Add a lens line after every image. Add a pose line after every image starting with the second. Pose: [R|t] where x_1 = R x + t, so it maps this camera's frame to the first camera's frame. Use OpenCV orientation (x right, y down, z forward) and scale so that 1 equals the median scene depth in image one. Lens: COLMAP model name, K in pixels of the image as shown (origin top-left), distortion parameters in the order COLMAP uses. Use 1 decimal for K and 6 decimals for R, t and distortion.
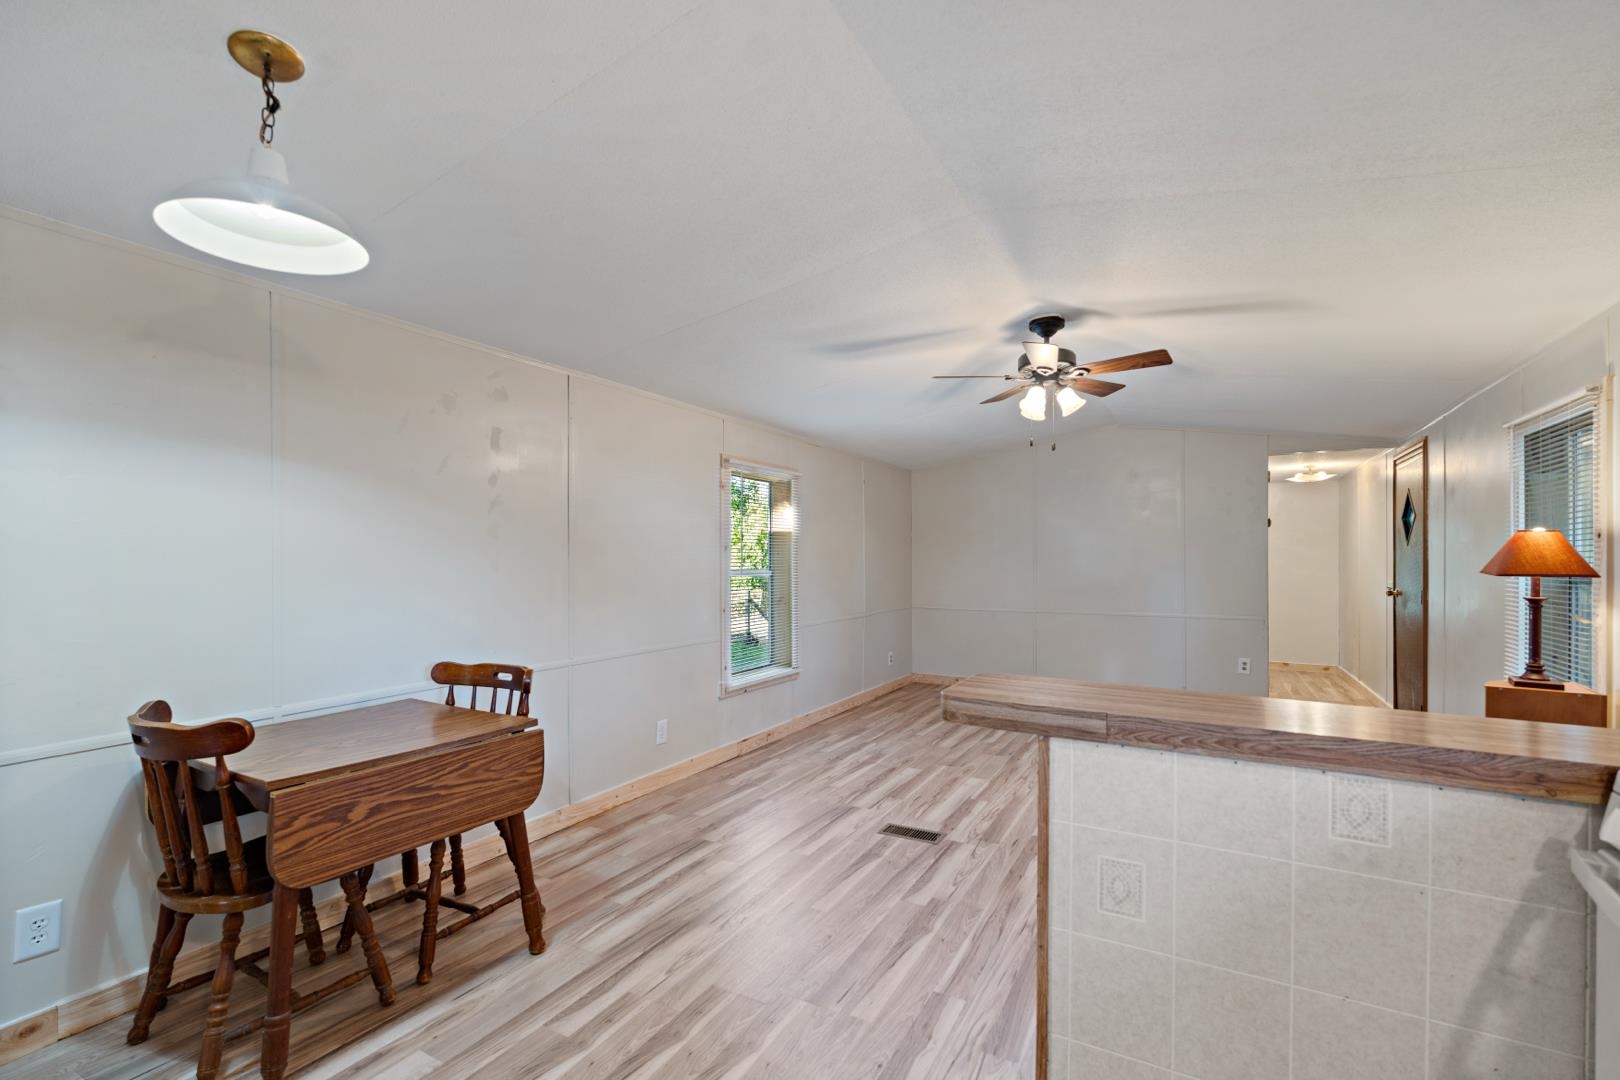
lens RADIAL K [[736.5, 0, 805.5], [0, 736.5, 552.1], [0, 0, 1]] dist [-0.003407, -0.000022]
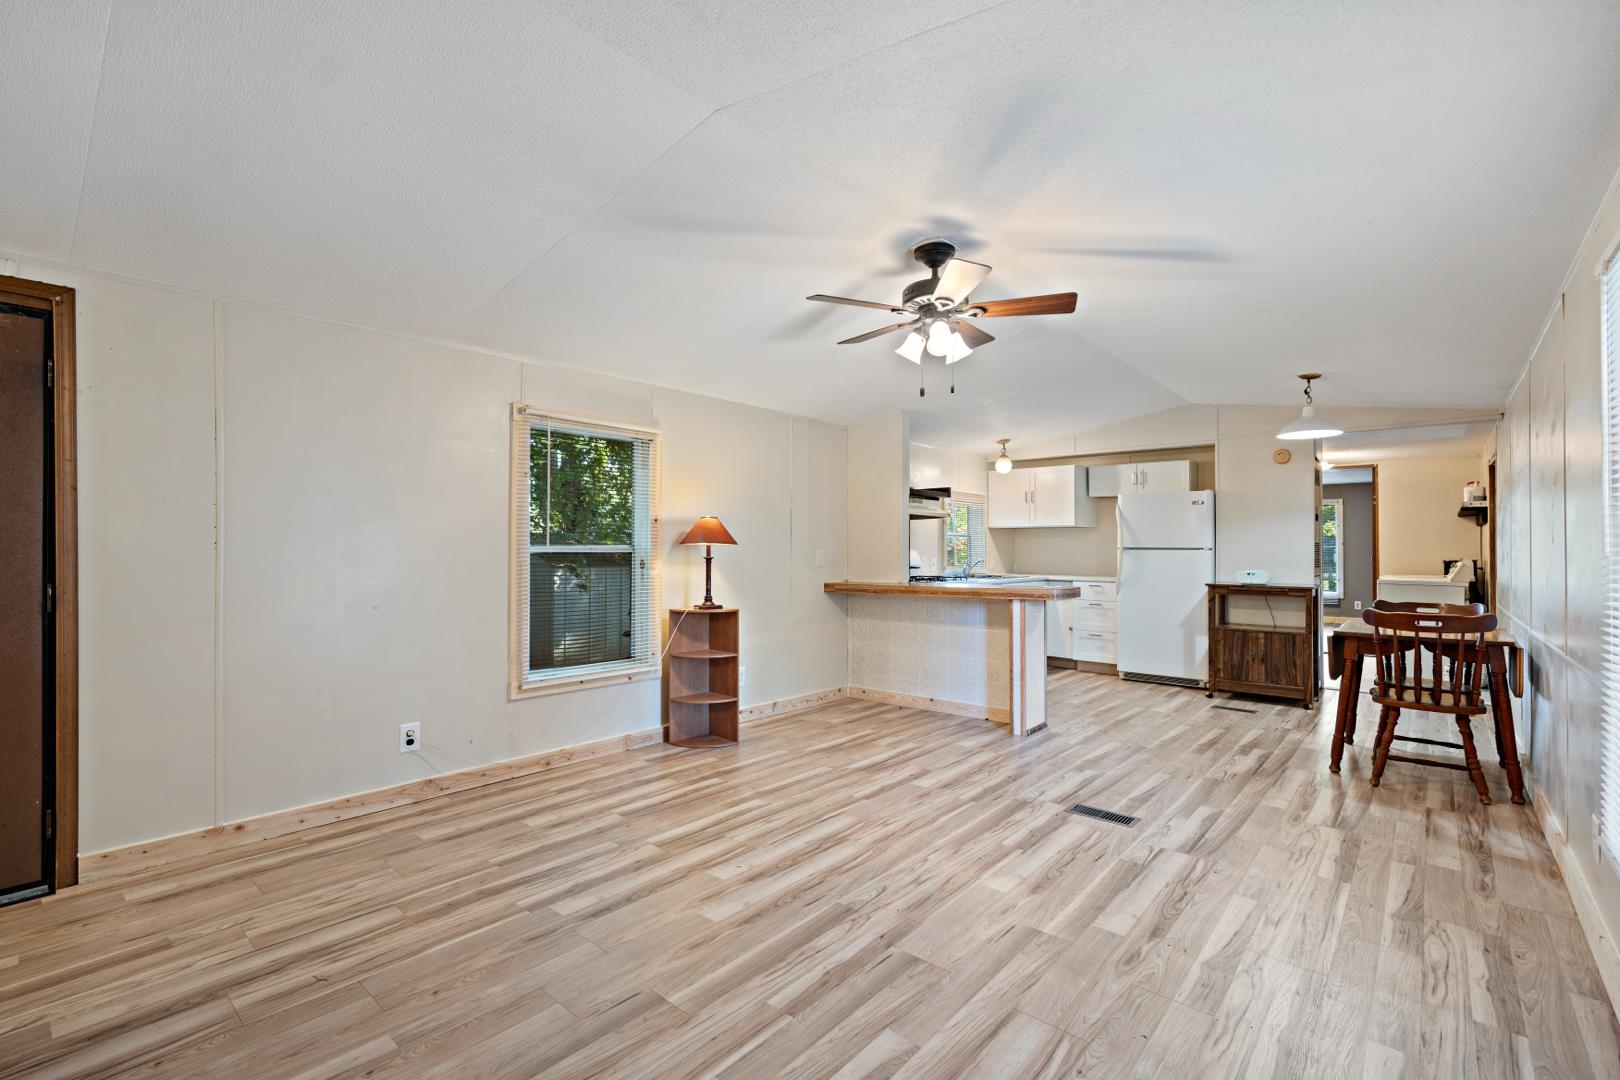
lens RADIAL K [[736.5, 0, 818.1], [0, 736.5, 548.3], [0, 0, 1]] dist [-0.003407, -0.000022]
pose [[-0.982250, -0.002215, 0.187562, 0.322589], [-0.004376, 0.999929, -0.011105, 0.046245], [-0.187524, -0.011728, -0.982190, 1.978410]]
